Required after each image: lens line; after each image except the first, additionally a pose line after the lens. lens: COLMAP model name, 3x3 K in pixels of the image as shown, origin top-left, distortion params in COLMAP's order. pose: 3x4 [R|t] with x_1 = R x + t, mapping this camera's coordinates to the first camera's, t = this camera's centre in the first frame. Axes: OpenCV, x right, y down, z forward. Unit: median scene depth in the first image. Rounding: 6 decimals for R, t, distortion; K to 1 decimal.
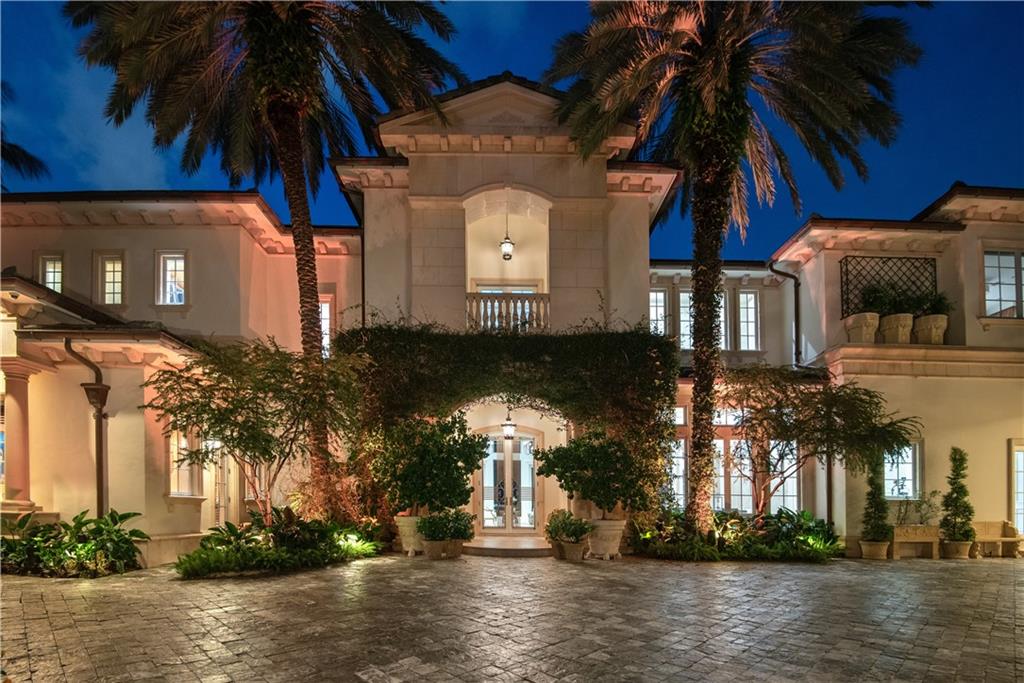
lens RADIAL K [[486.3, 0, 438.6], [0, 486.3, 344.0], [0, 0, 1]] dist [-0.005188, -0.000717]
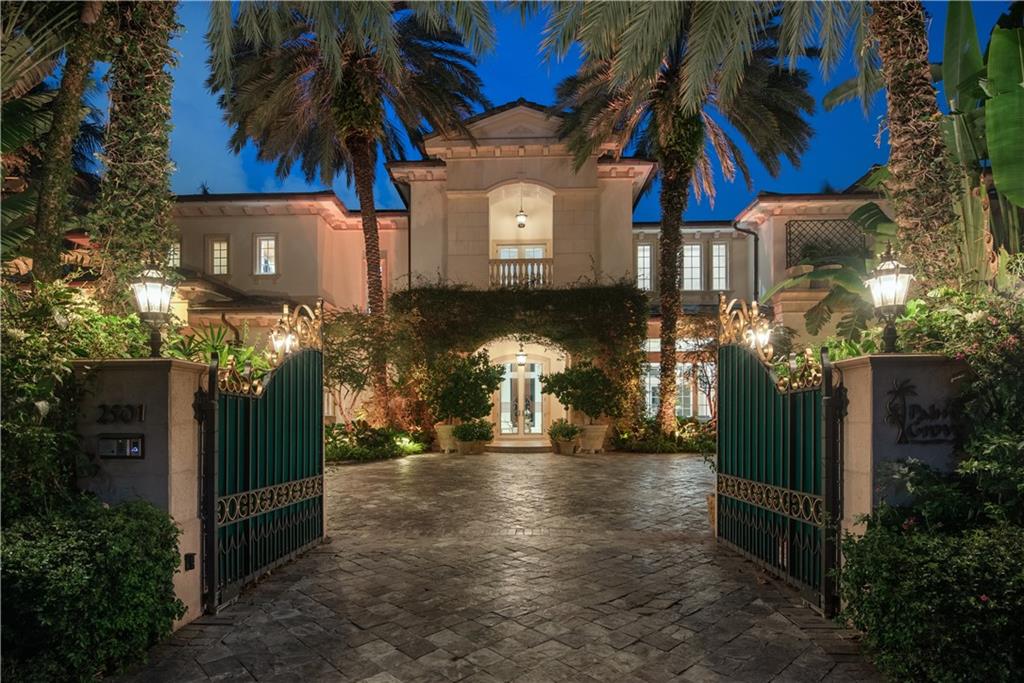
lens RADIAL K [[556.8, 0, 512.0], [0, 556.8, 341.5], [0, 0, 1]] dist [0.002808, 0.000361]
pose [[0.994151, -0.007132, 0.107764, -0.043254], [-0.012317, 0.983819, 0.178741, -0.151814], [-0.107295, -0.179023, 0.977977, -0.490953]]
